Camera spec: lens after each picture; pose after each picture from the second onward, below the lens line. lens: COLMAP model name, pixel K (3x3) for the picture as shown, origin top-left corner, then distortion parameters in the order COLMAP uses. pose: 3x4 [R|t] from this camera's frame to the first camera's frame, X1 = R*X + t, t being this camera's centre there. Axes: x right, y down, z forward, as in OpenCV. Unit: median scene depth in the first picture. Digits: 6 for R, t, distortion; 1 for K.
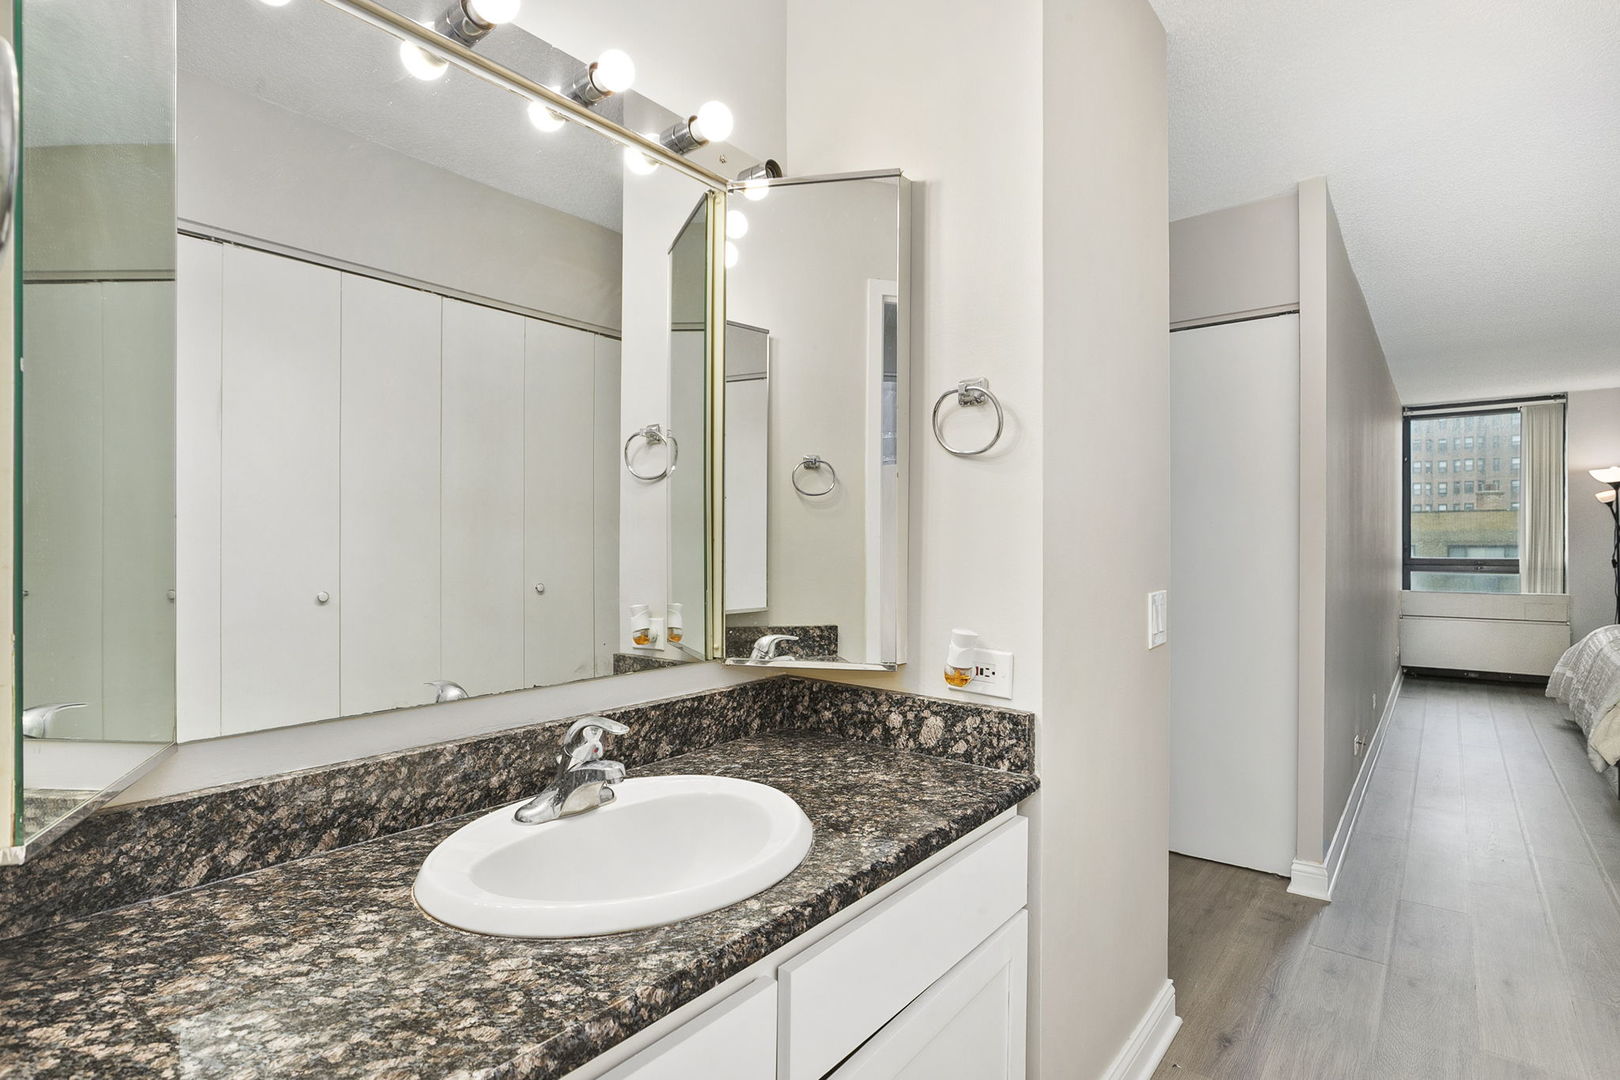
lens RADIAL K [[801.1, 0, 810.7], [0, 801.1, 541.8], [0, 0, 1]] dist [-0.006168, -0.000583]
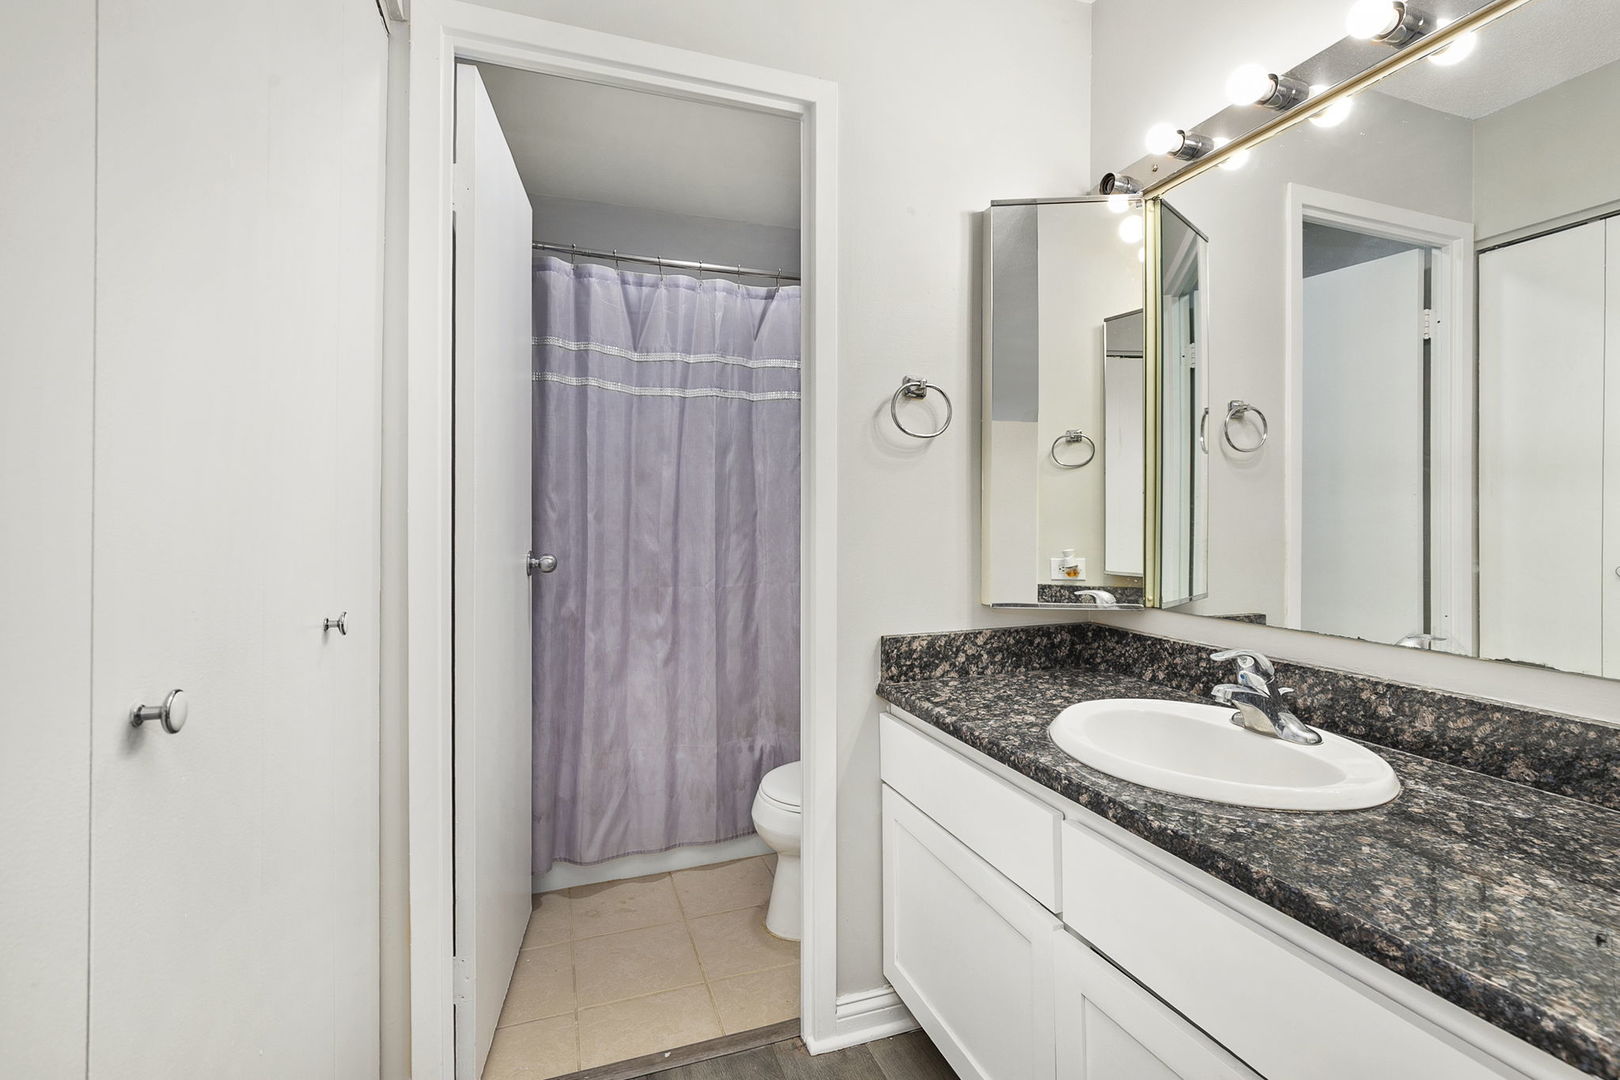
lens RADIAL K [[739.8, 0, 810.5], [0, 739.8, 525.6], [0, 0, 1]] dist [0.000288, 0.000050]
pose [[-0.522632, 0.008733, -0.852514, 1.008153], [-0.002506, 0.999927, 0.011779, 0.026544], [0.852555, 0.008292, -0.522572, 1.040821]]
